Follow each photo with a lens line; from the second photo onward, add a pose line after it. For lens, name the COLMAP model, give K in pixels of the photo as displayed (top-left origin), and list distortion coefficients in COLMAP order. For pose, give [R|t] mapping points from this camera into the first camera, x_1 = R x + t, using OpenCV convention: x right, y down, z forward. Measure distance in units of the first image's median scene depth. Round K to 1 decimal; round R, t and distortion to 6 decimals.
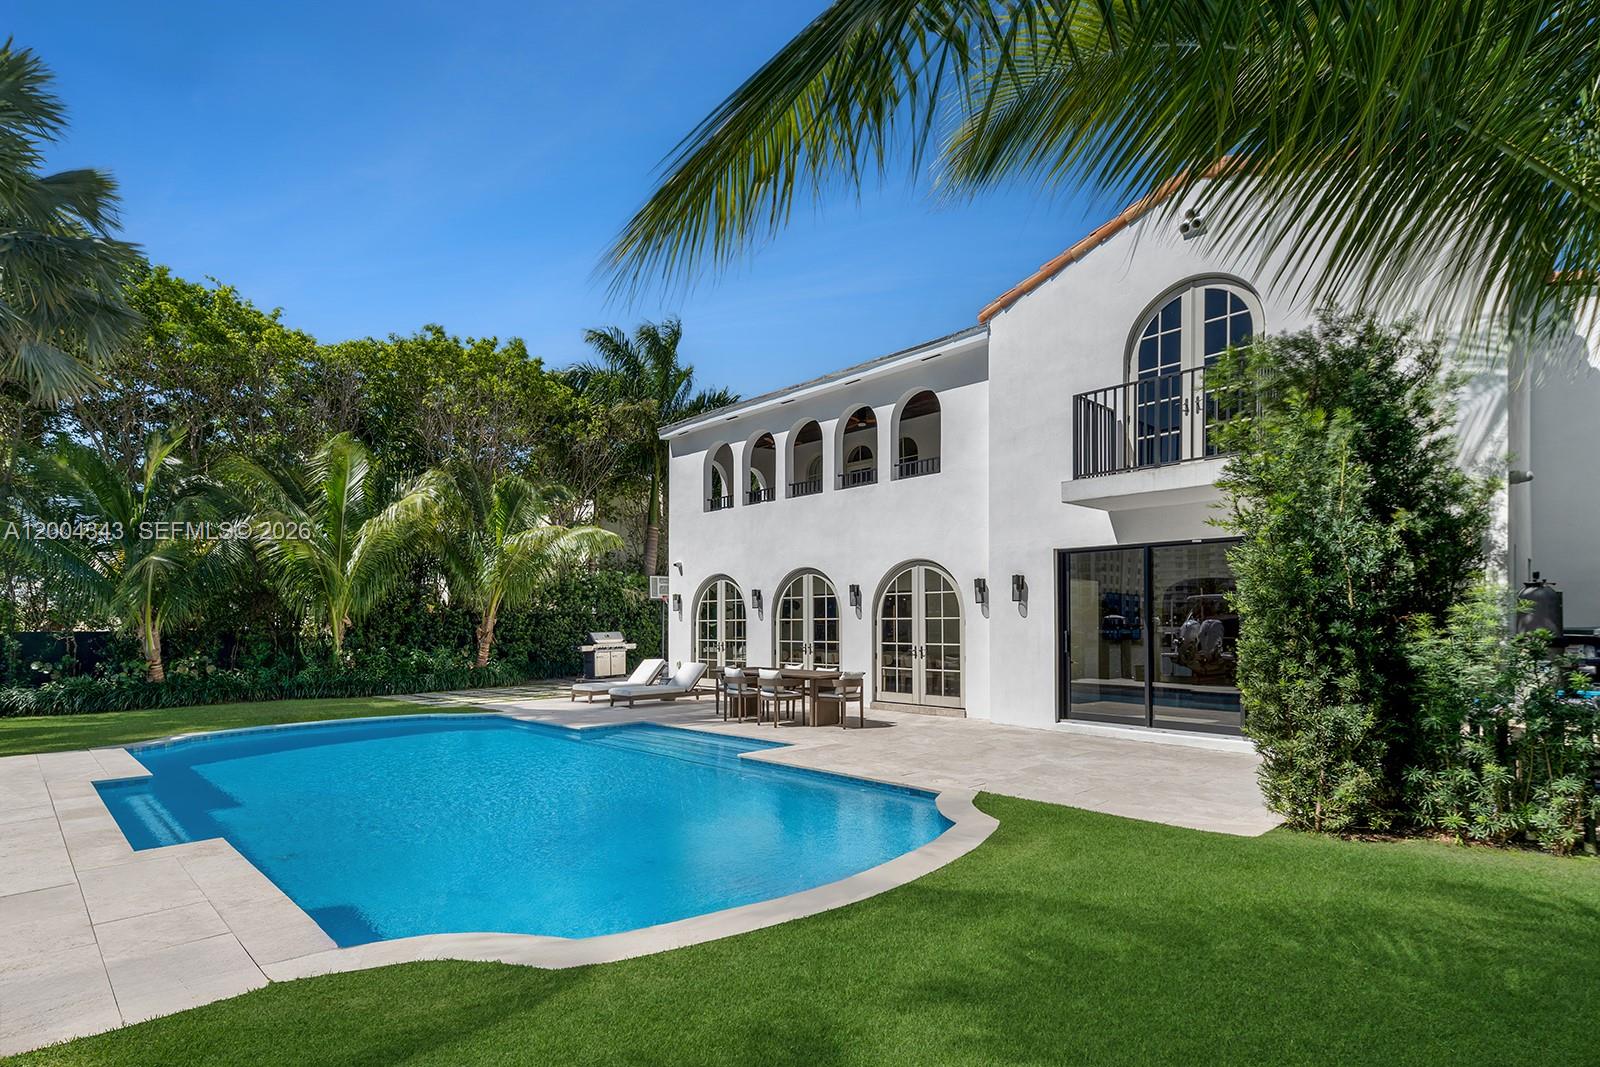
lens RADIAL K [[742.9, 0, 800.6], [0, 742.9, 608.1], [0, 0, 1]] dist [0.025212, -0.000503]
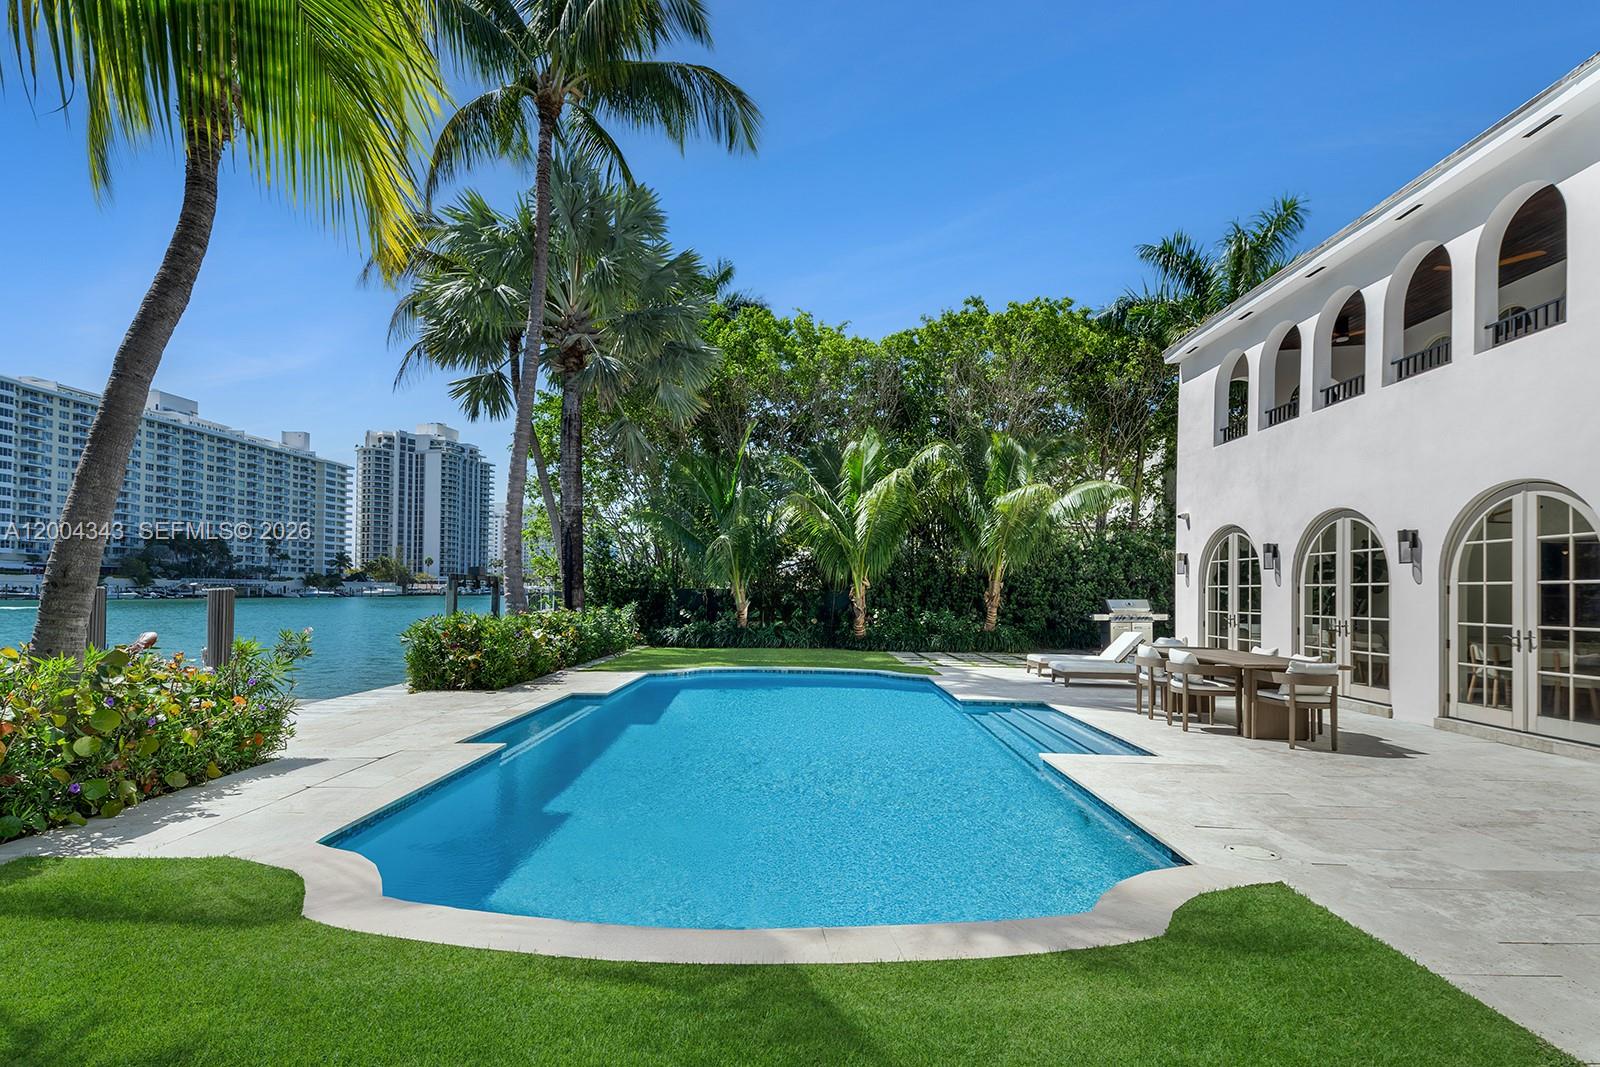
lens RADIAL K [[771.6, 0, 800.1], [0, 771.6, 581.3], [0, 0, 1]] dist [0.001159, -0.000237]
pose [[0.683354, 0.004991, -0.730070, 0.178897], [-0.000355, 0.999979, 0.006504, 0.007507], [0.730087, -0.004185, 0.683341, 0.149138]]
